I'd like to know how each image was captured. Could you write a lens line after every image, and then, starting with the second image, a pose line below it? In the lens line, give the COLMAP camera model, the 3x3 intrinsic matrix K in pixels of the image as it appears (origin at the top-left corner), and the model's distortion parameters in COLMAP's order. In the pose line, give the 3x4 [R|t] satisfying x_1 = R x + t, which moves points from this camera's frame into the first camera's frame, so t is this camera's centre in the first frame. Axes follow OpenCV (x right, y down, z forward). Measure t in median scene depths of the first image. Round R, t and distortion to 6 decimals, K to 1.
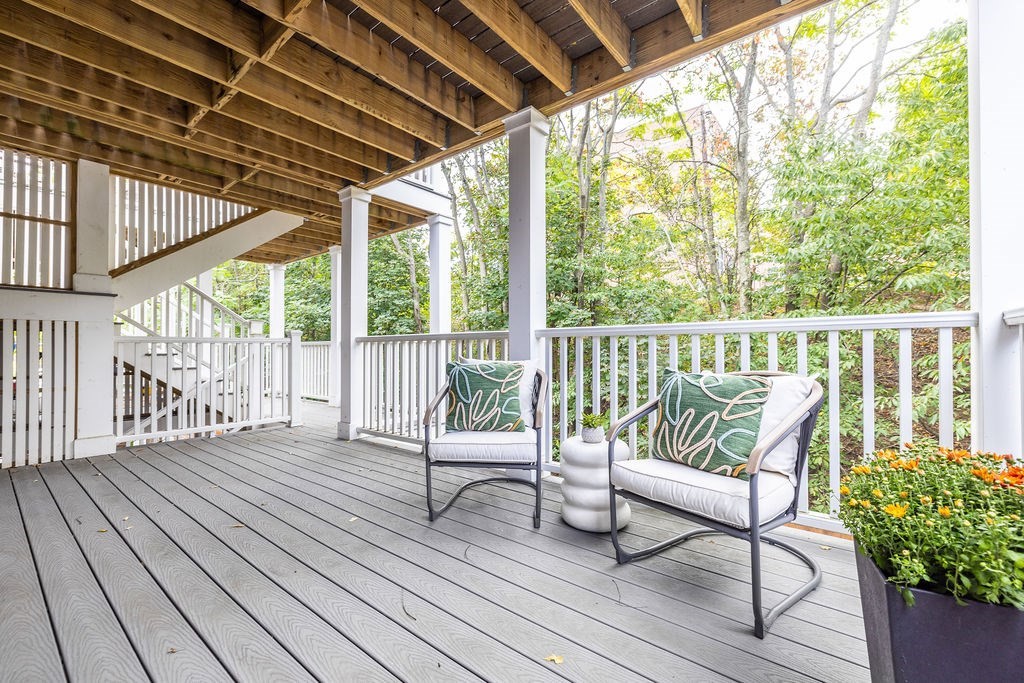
lens RADIAL K [[434.1, 0, 509.2], [0, 434.1, 342.1], [0, 0, 1]] dist [0.003677, 0.000093]
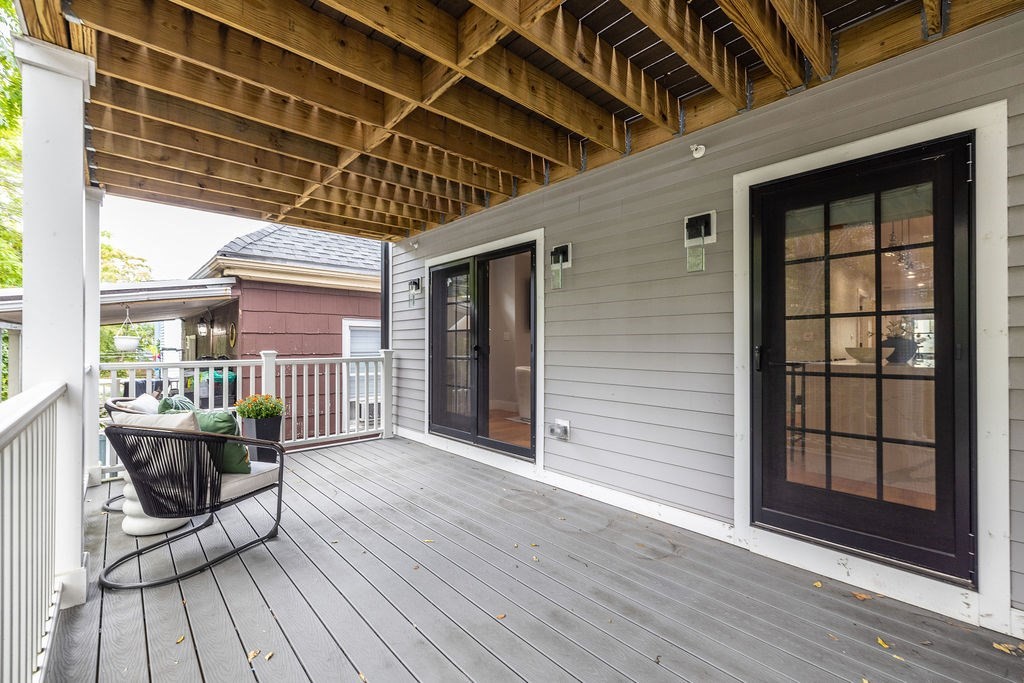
lens RADIAL K [[434.1, 0, 506.5], [0, 434.1, 342.5], [0, 0, 1]] dist [0.003677, 0.000093]
pose [[-0.986975, 0.010453, 0.160536, -0.972723], [0.007486, 0.999790, -0.019079, -0.085406], [-0.160702, -0.017629, -0.986846, 2.013429]]
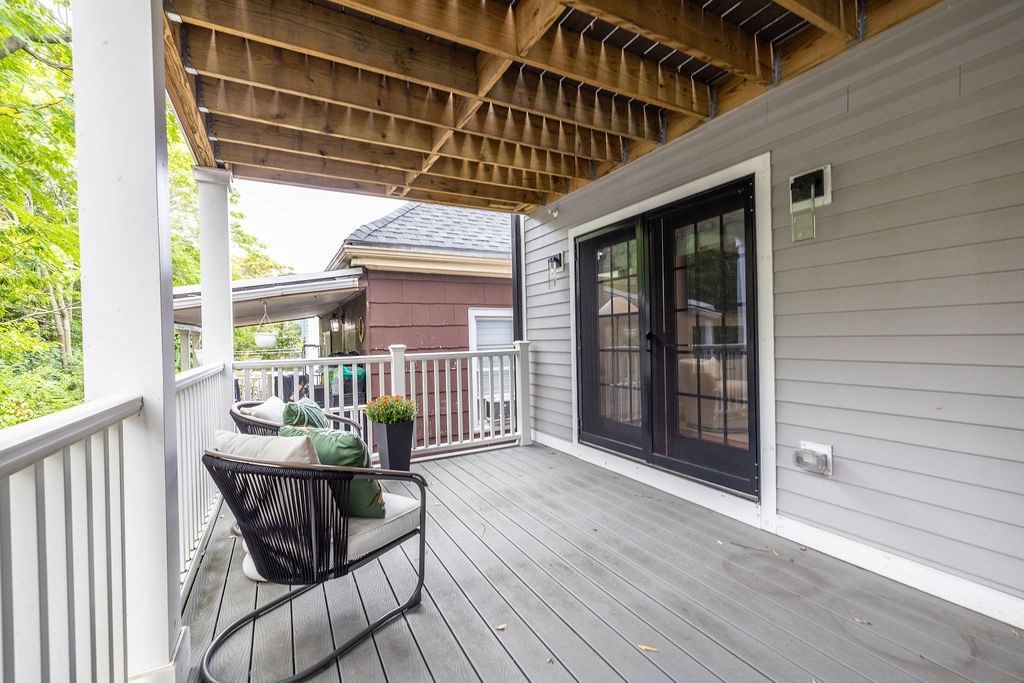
lens RADIAL K [[434.1, 0, 502.7], [0, 434.1, 340.0], [0, 0, 1]] dist [0.003677, 0.000093]
pose [[-0.915310, 0.028850, 0.401714, -0.671842], [0.027180, 0.999582, -0.009858, -0.085123], [-0.401831, 0.001895, -0.915712, 1.657315]]
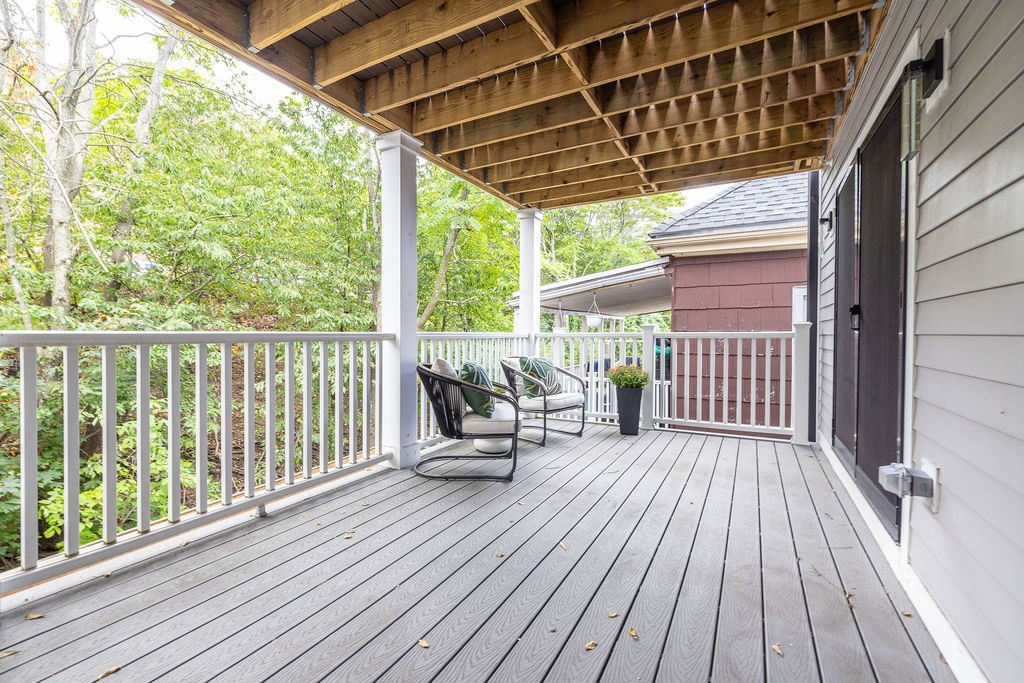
lens RADIAL K [[434.1, 0, 508.5], [0, 434.1, 340.3], [0, 0, 1]] dist [0.003677, 0.000093]
pose [[-0.167691, -0.009930, 0.985790, -1.435539], [-0.013570, 0.999878, 0.007764, -0.025499], [-0.985746, -0.012075, -0.167805, 1.200417]]
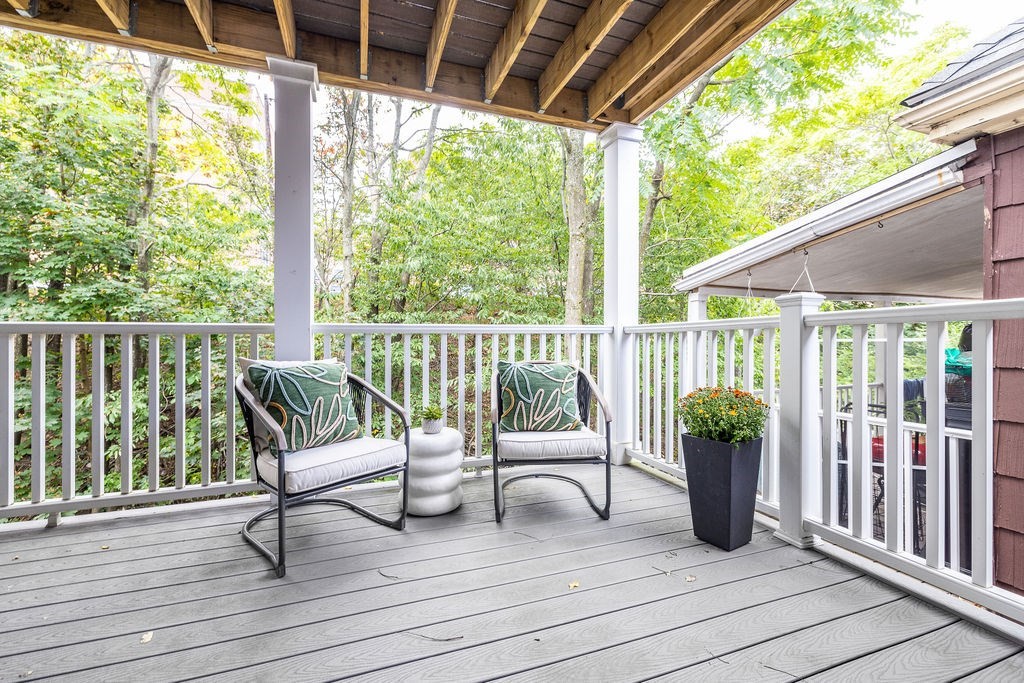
lens RADIAL K [[434.1, 0, 507.7], [0, 434.1, 341.9], [0, 0, 1]] dist [0.003677, 0.000093]
pose [[0.521211, 0.000584, 0.853428, -0.598262], [-0.009964, 0.999936, 0.005401, -0.002540], [-0.853370, -0.011319, 0.521183, 0.270444]]
